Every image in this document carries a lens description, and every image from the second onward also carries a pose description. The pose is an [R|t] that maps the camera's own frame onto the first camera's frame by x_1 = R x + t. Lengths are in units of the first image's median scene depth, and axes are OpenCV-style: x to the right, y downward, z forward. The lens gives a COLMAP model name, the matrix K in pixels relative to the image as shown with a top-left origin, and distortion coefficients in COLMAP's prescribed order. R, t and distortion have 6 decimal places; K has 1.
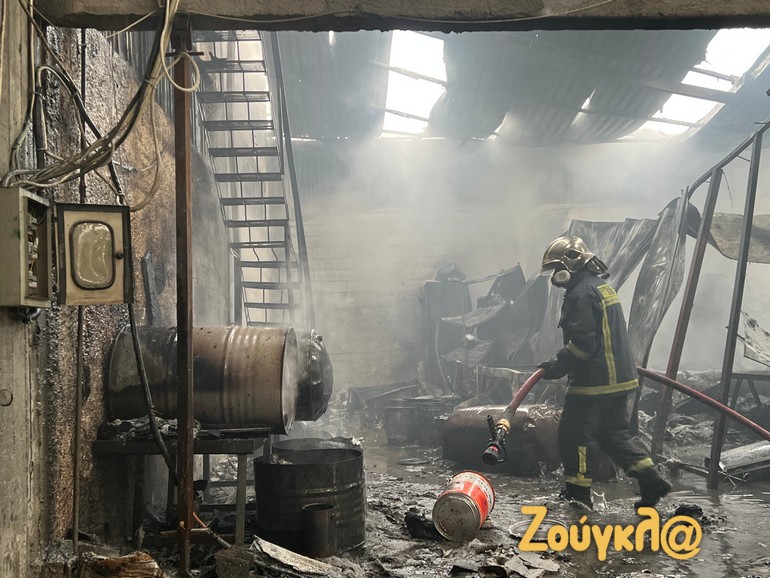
lens RADIAL K [[868.3, 0, 385.1], [0, 868.3, 289.8], [0, 0, 1]] dist [0.031152, 0.000000]
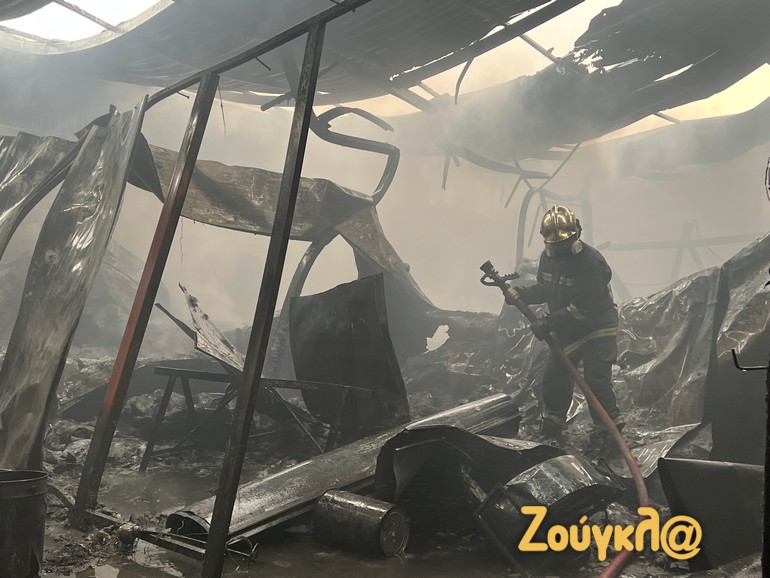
lens RADIAL K [[868.3, 0, 385.5], [0, 868.3, 289.8], [0, 0, 1]] dist [0.031152, 0.000000]
pose [[0.708847, 0.070130, 0.701867, 0.013799], [-0.101298, 0.994852, 0.002900, 0.008553], [-0.698051, -0.073154, 0.712302, 0.333052]]
